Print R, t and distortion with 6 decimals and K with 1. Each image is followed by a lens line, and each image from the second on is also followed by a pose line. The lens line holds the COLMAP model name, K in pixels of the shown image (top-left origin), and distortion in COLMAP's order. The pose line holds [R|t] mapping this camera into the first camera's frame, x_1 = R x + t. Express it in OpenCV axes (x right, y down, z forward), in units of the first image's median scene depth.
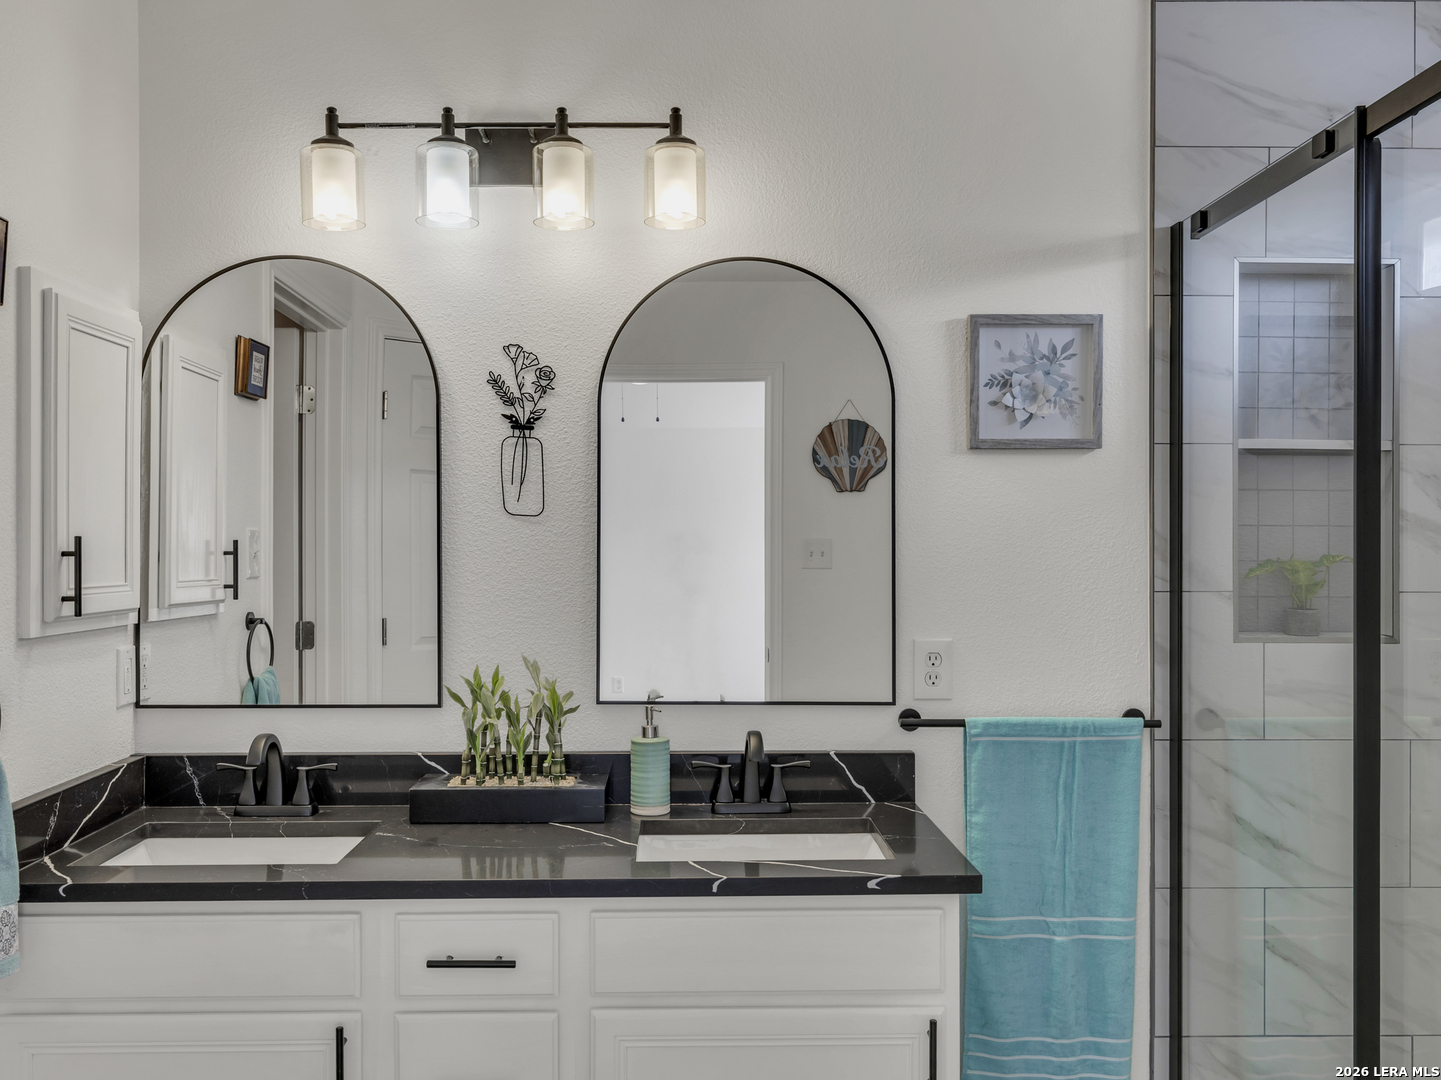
lens RADIAL K [[1274.9, 0, 720.5], [0, 1274.9, 540.0], [0, 0, 1]] dist [0.003663, -0.001577]
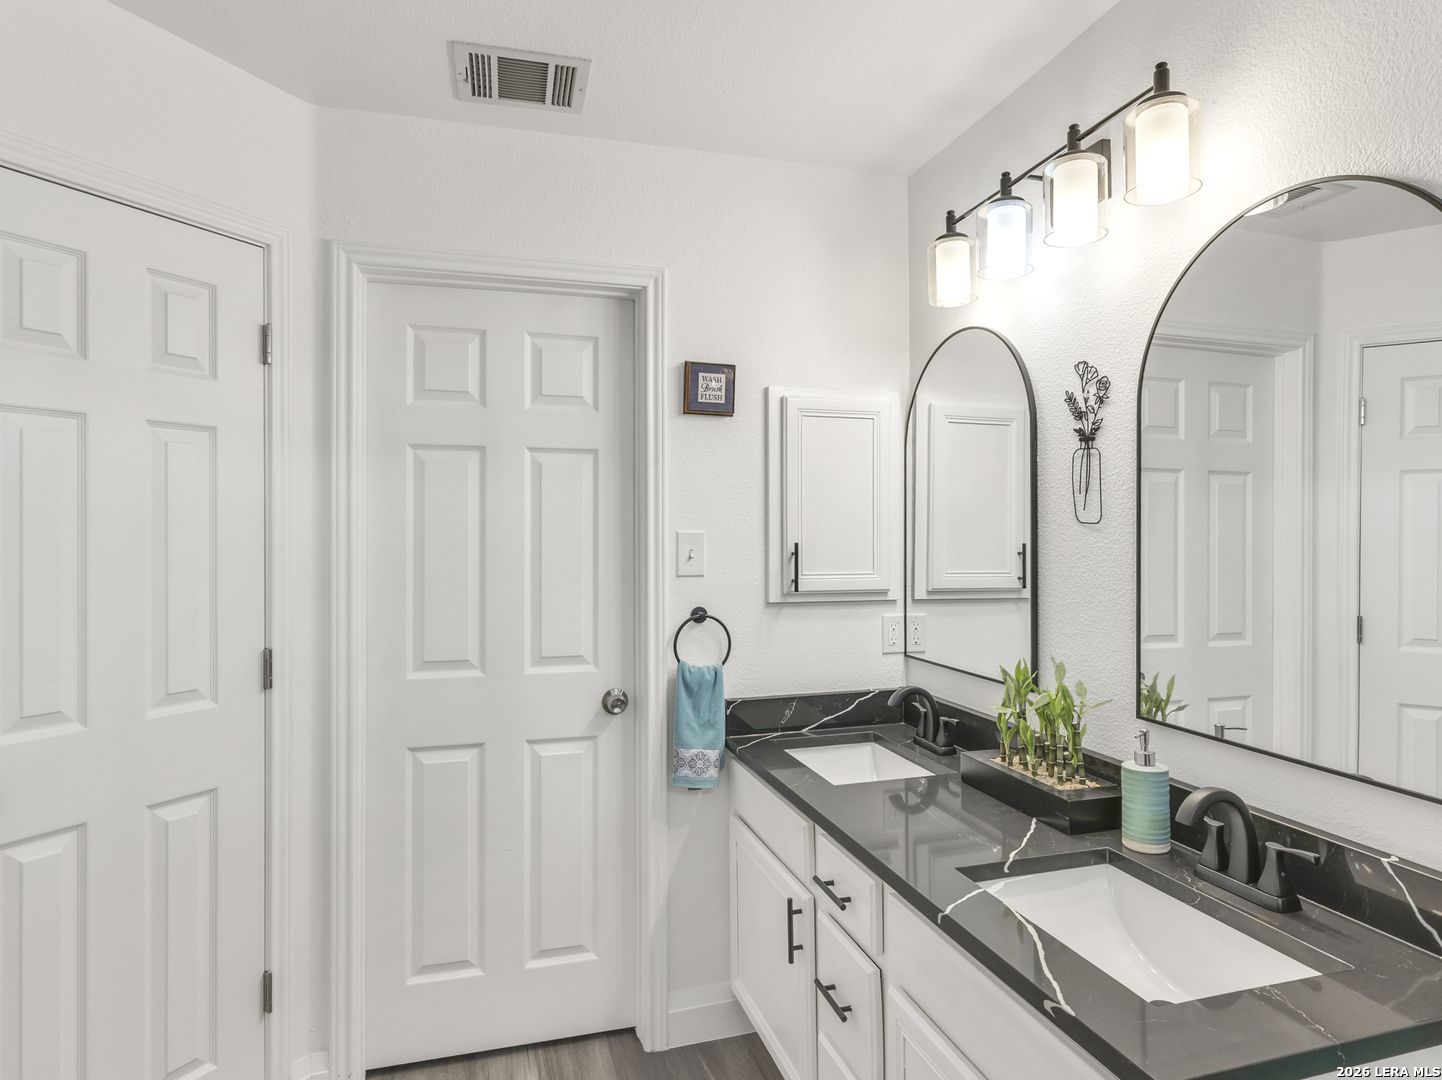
lens RADIAL K [[838.3, 0, 724.4], [0, 838.3, 534.3], [0, 0, 1]] dist [0.001009, 0.000492]
pose [[0.258306, -0.004818, -0.966051, 0.439645], [0.004356, 0.999983, -0.003823, -0.008824], [0.966053, -0.003220, 0.258323, 0.541159]]
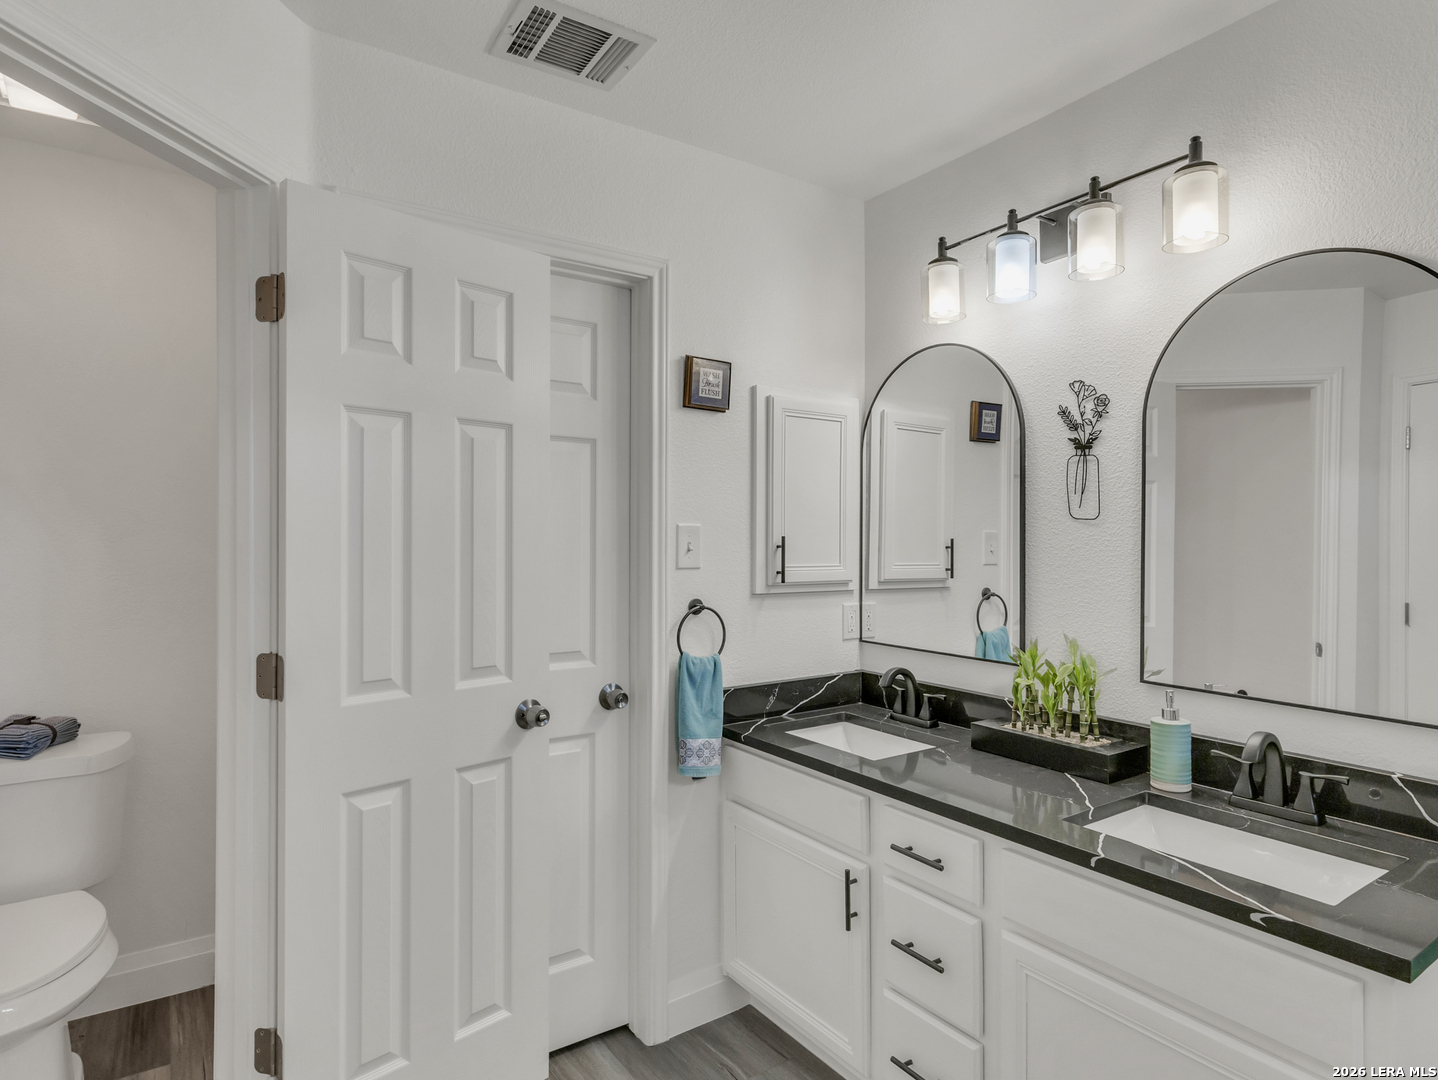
lens RADIAL K [[808.8, 0, 719.0], [0, 808.8, 540.0], [0, 0, 1]] dist [0.001557, 0.000383]
pose [[0.541010, 0.002626, -0.841012, 0.314364], [-0.001629, 0.999997, 0.002074, -0.000214], [0.841015, 0.000248, 0.541012, 0.288202]]
